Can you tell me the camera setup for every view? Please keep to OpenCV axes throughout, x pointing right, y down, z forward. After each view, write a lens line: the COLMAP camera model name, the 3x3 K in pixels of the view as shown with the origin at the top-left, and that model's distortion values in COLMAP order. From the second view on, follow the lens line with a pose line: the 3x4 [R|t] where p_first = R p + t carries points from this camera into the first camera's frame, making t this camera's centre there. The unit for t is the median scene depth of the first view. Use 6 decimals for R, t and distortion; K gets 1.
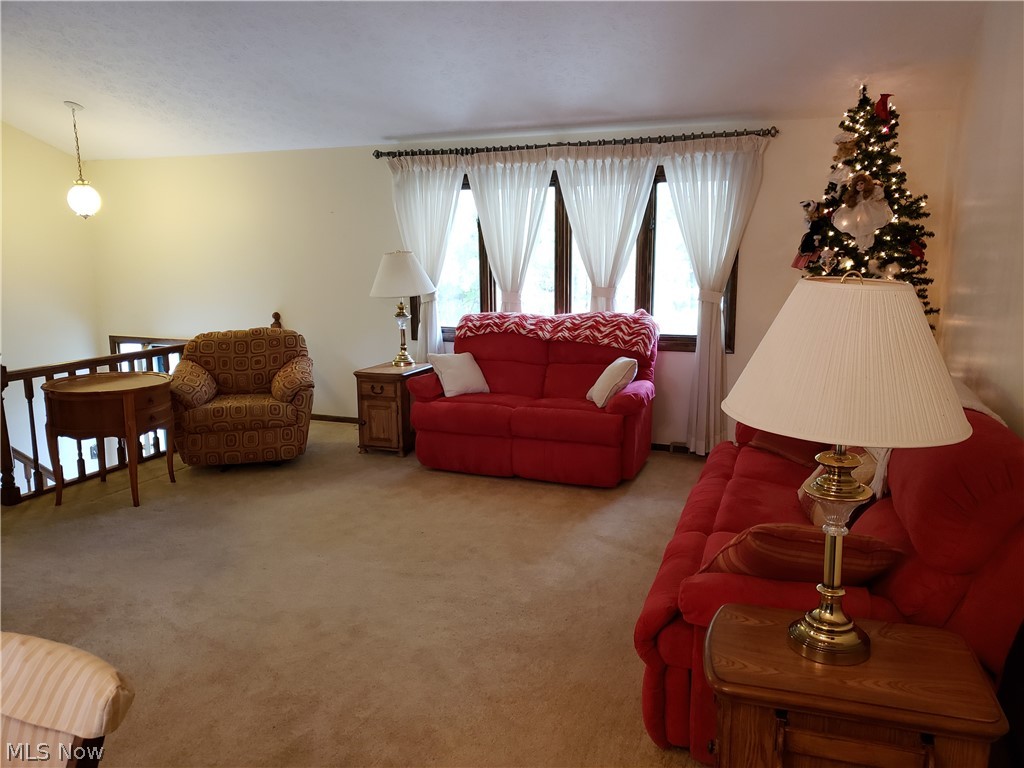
lens RADIAL K [[775.7, 0, 512.0], [0, 775.7, 384.0], [0, 0, 1]] dist [0.008750, 0.002973]
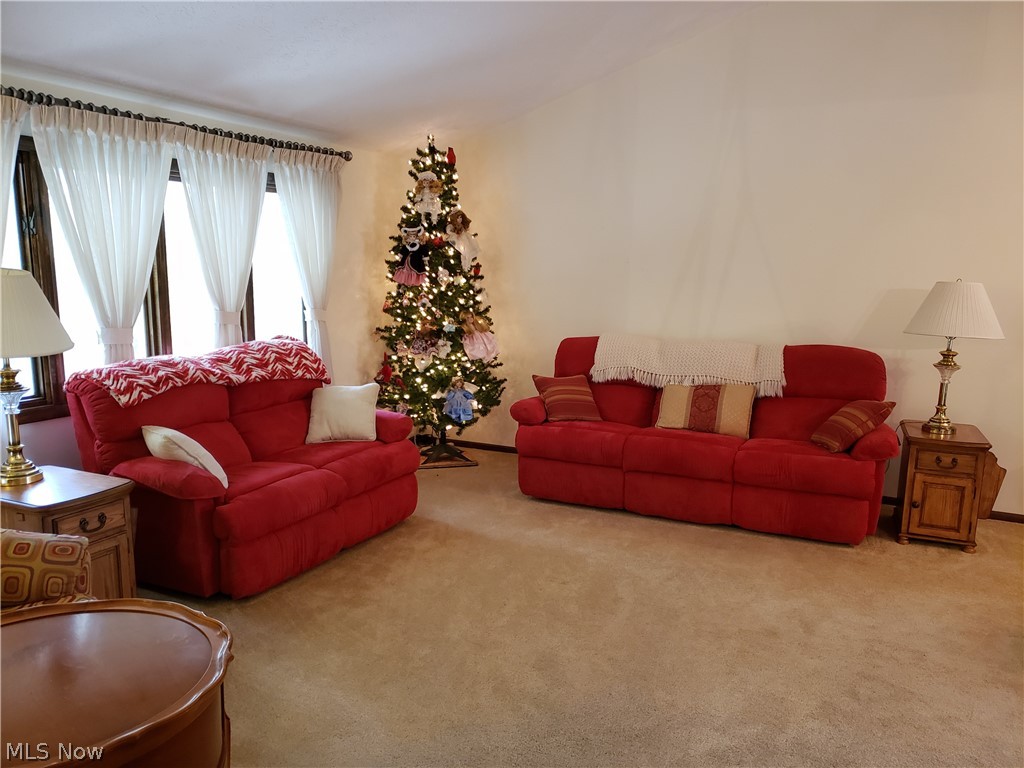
lens RADIAL K [[775.7, 0, 512.0], [0, 775.7, 384.0], [0, 0, 1]] dist [0.008750, 0.002973]
pose [[0.137196, -0.162415, 0.977138, -0.686519], [0.129607, 0.980929, 0.144847, -0.135724], [-0.982028, 0.106771, 0.155629, 0.616286]]
